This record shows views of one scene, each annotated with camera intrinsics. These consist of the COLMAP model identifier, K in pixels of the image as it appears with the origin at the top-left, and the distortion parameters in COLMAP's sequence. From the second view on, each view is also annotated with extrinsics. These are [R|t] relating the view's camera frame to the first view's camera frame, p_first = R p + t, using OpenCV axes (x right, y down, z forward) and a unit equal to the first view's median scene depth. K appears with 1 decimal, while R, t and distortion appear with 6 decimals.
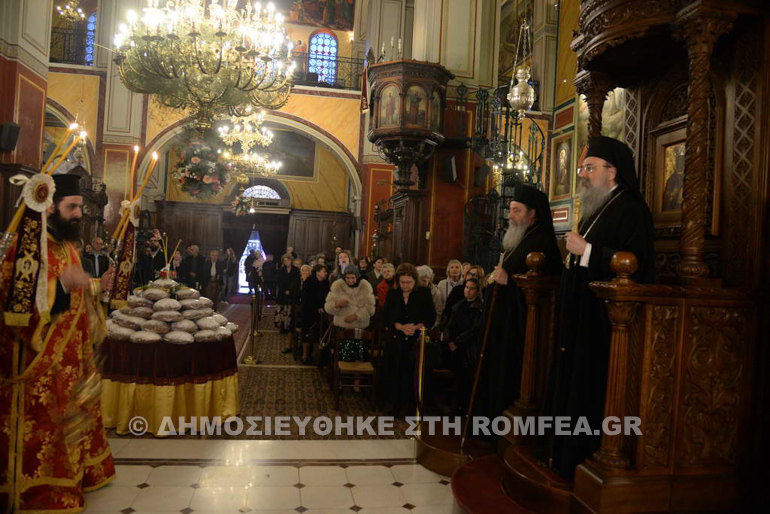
lens RADIAL K [[526.3, 0, 385.0], [0, 526.3, 257.0], [0, 0, 1]] dist [-0.105172, 0.055645]
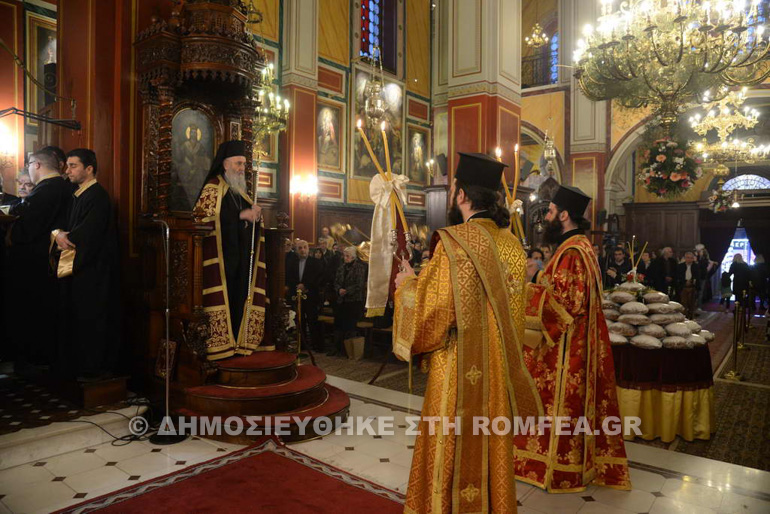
lens RADIAL K [[538.4, 0, 385.0], [0, 538.4, 257.0], [0, 0, 1]] dist [-0.103436, 0.064399]
pose [[0.660644, -0.022892, -0.750351, 0.018864], [0.017279, 0.999734, -0.015287, 0.001259], [0.750501, -0.002866, 0.660863, -0.020981]]
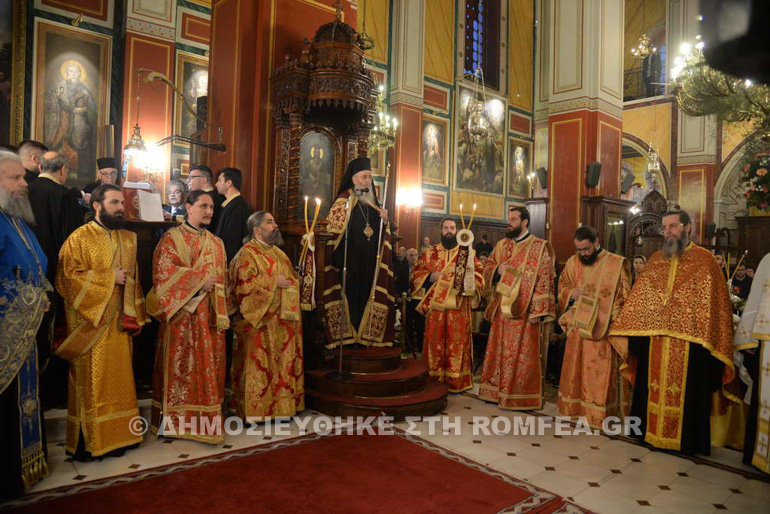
lens RADIAL K [[538.4, 0, 385.0], [0, 538.4, 257.0], [0, 0, 1]] dist [-0.103436, 0.064399]
pose [[0.510383, -0.025787, -0.859560, 0.093841], [-0.010845, 0.999278, -0.036418, 0.012156], [0.859879, 0.027909, 0.509735, -0.080609]]
